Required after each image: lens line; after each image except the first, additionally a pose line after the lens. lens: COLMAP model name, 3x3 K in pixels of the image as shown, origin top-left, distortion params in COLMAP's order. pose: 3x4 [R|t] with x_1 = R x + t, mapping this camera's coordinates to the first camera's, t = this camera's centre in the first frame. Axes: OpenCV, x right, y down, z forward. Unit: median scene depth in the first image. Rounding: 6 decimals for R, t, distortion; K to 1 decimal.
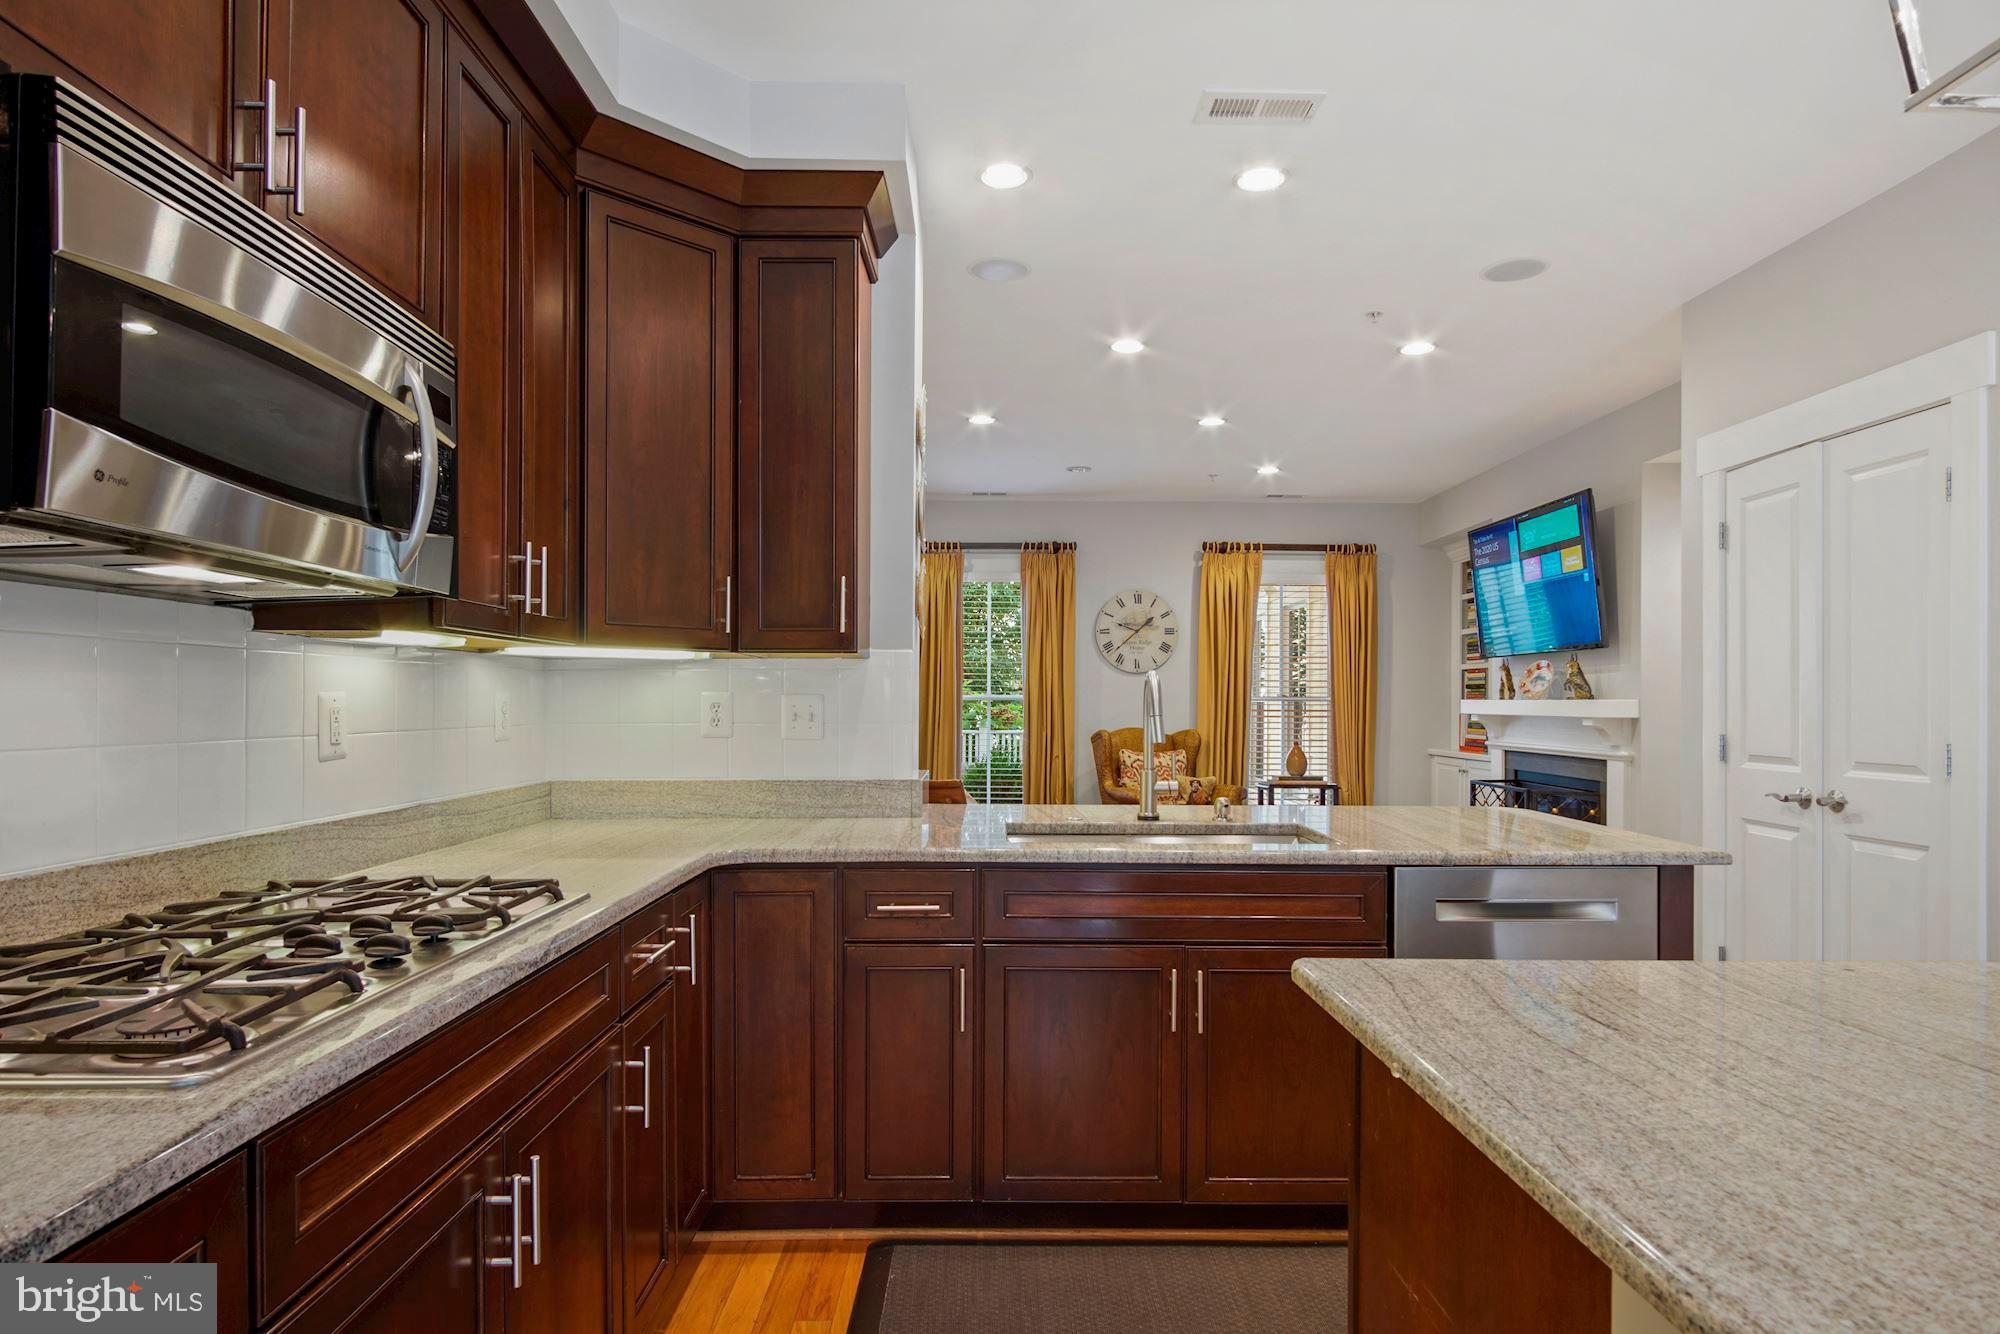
lens RADIAL K [[1097.1, 0, 1020.4], [0, 1097.1, 711.6], [0, 0, 1]] dist [-0.014615, -0.001719]
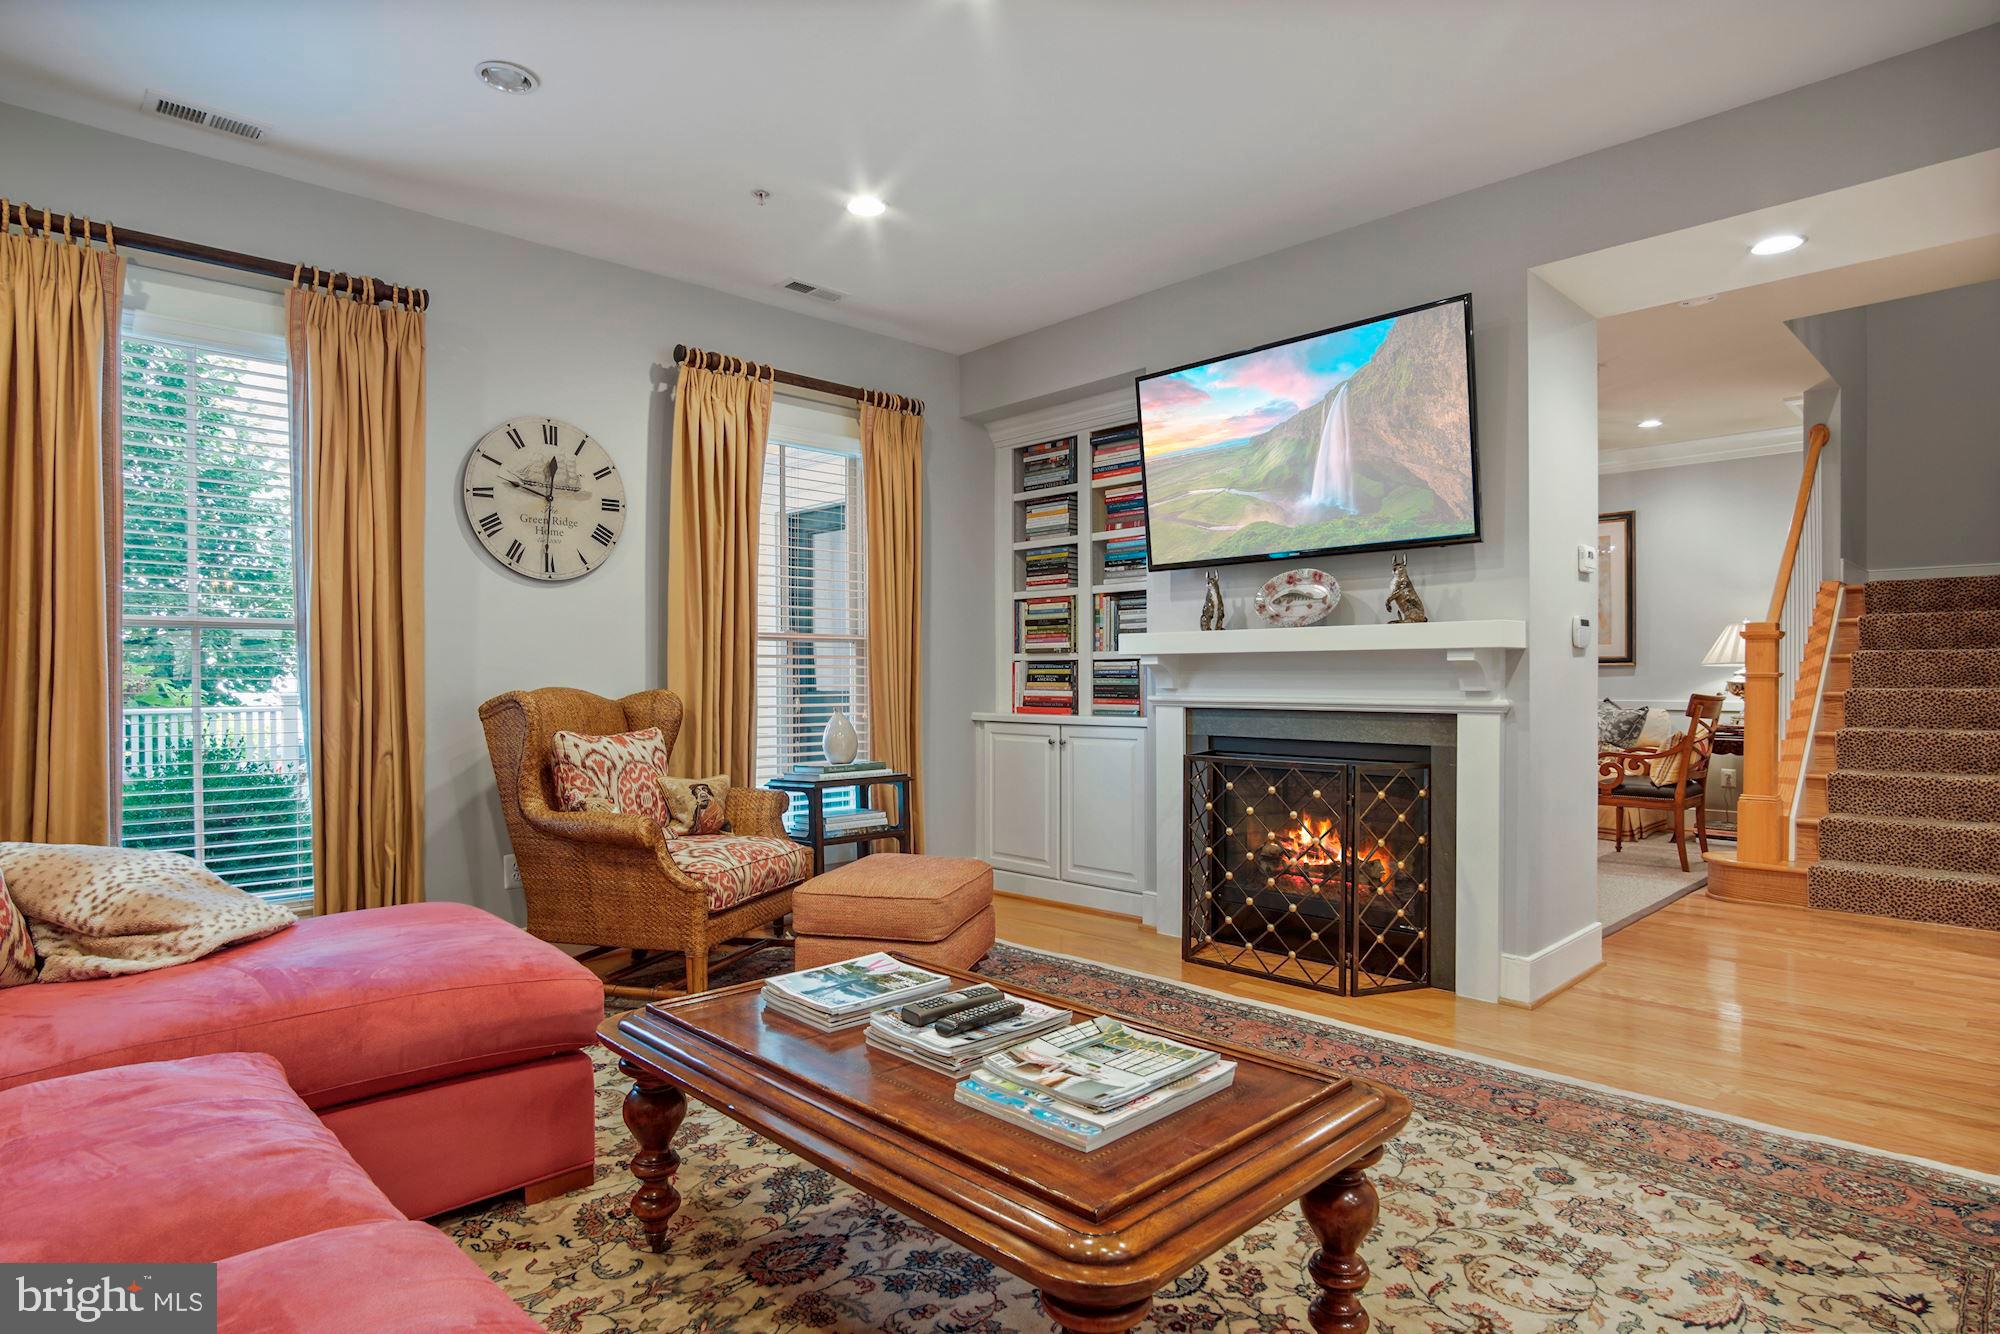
lens RADIAL K [[1097.1, 0, 1007.9], [0, 1097.1, 671.6], [0, 0, 1]] dist [-0.014615, -0.001719]
pose [[0.735665, -0.004722, 0.677329, -0.083231], [0.013429, 0.999881, -0.007614, 0.014190], [-0.677213, 0.014697, 0.735640, 0.495563]]
